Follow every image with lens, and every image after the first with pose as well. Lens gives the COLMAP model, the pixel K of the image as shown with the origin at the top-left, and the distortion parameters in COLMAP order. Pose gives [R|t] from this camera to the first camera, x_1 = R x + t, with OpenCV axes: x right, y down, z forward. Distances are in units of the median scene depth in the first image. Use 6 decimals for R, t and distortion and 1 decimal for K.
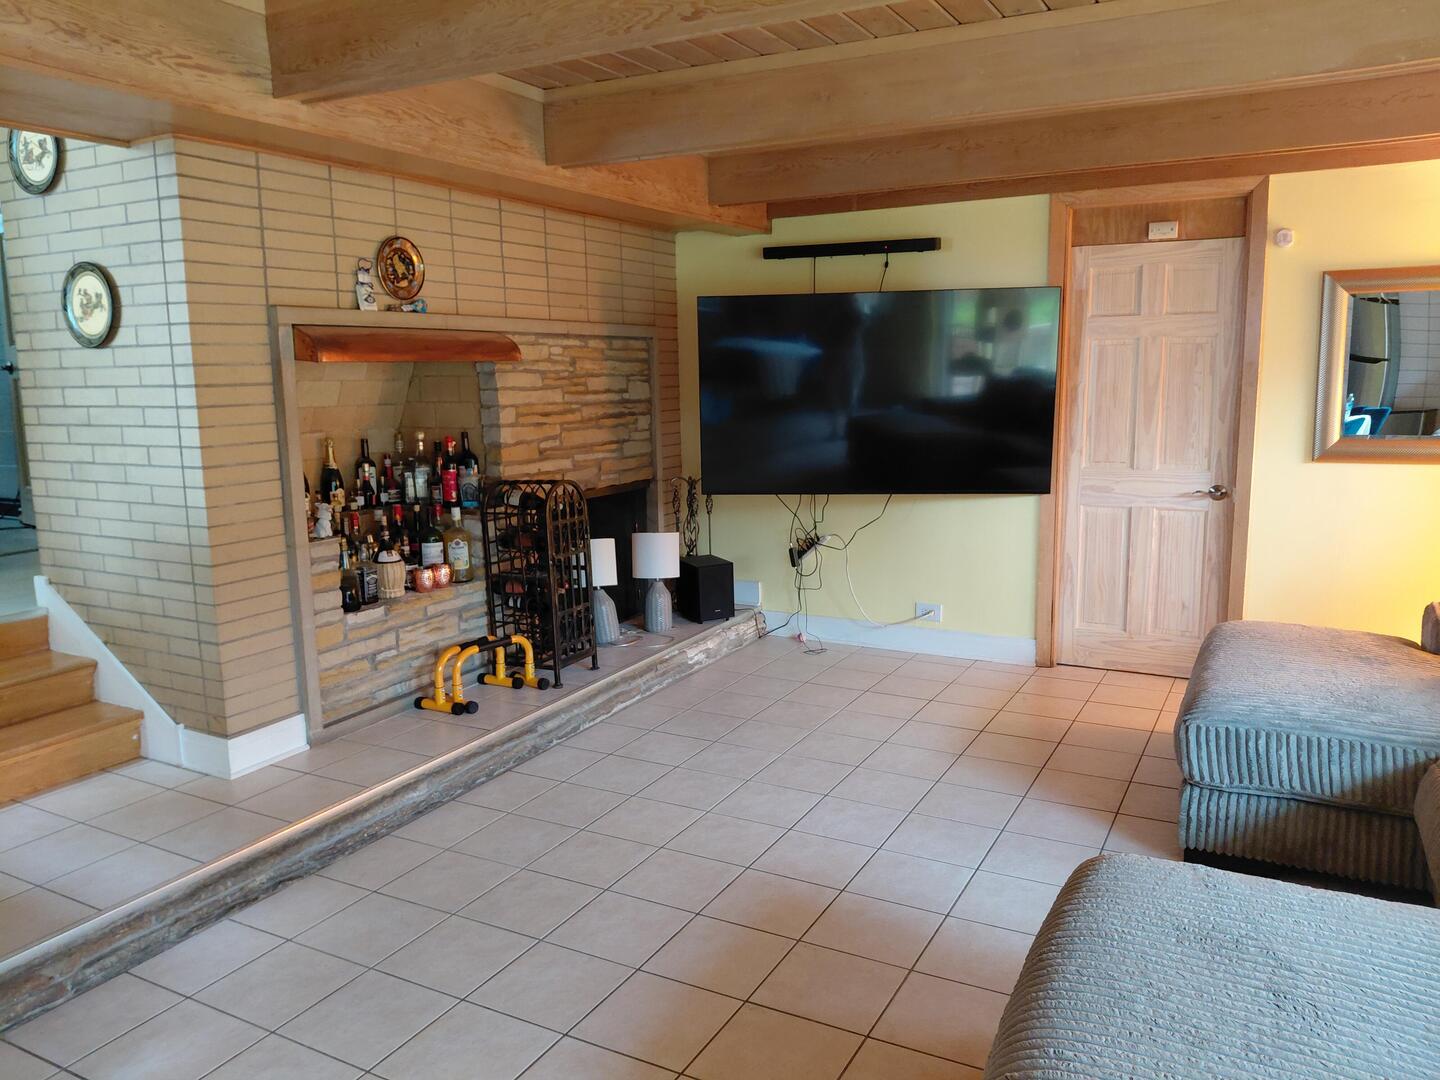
lens RADIAL K [[1052.2, 0, 720.0], [0, 1052.2, 540.0], [0, 0, 1]] dist [0.106853, -0.202626]
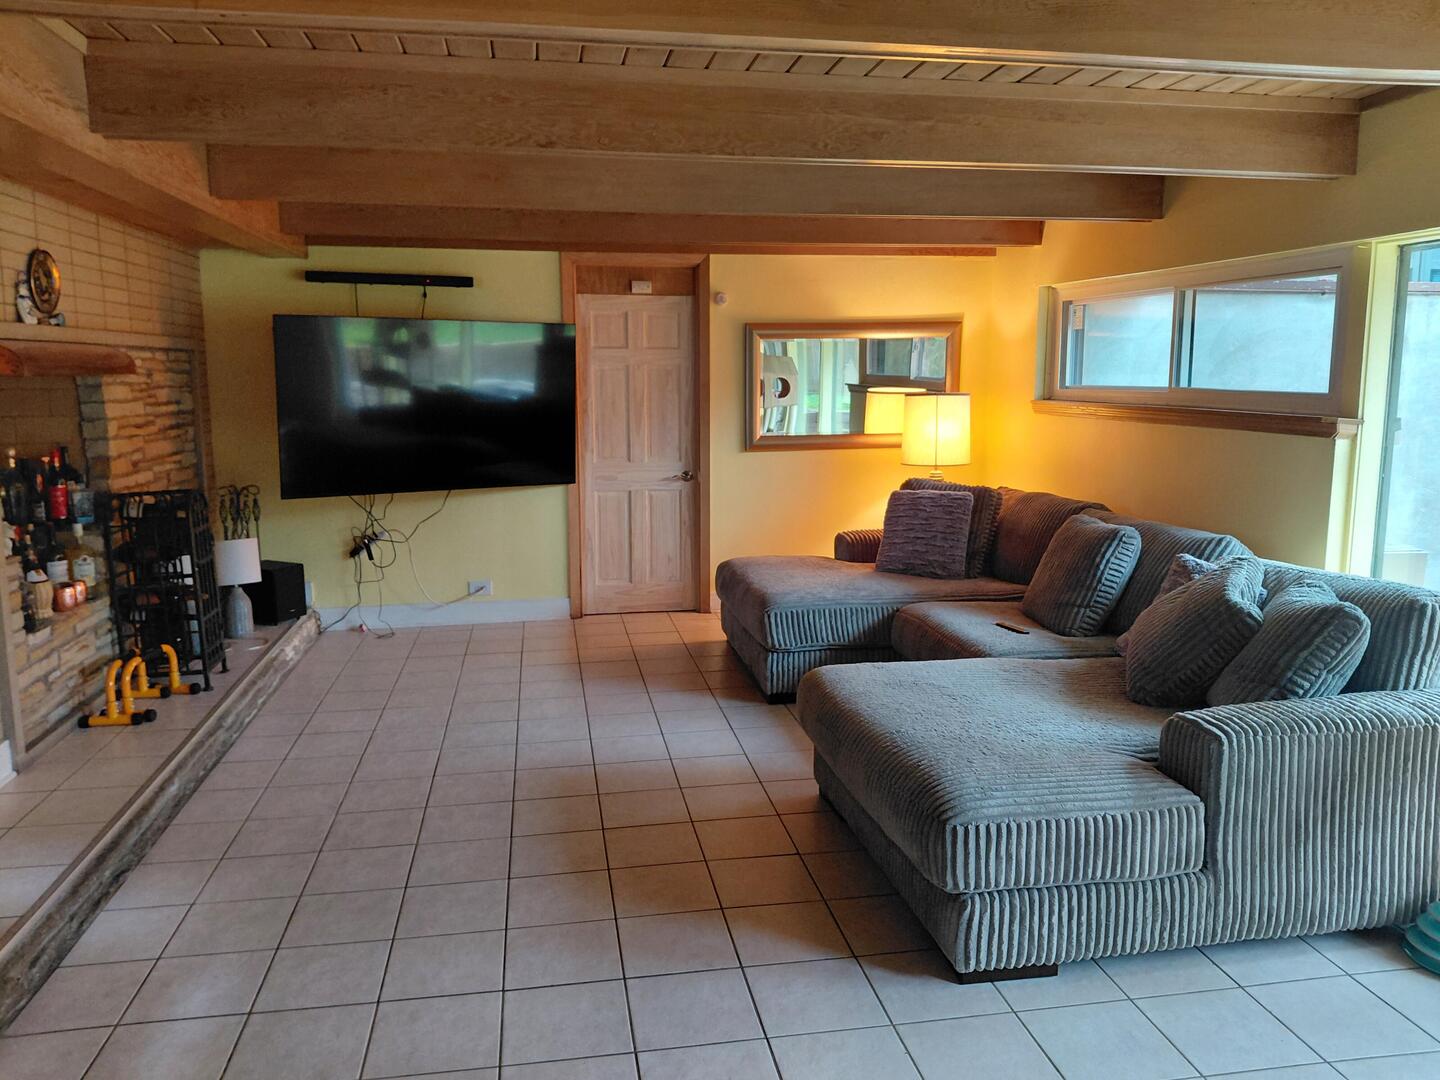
lens RADIAL K [[1052.2, 0, 720.0], [0, 1052.2, 540.0], [0, 0, 1]] dist [0.106853, -0.202626]
pose [[0.785608, -0.081833, 0.613289, -0.377200], [0.088995, 0.995853, 0.018881, 0.018191], [-0.612291, 0.039747, 0.789633, -0.129501]]
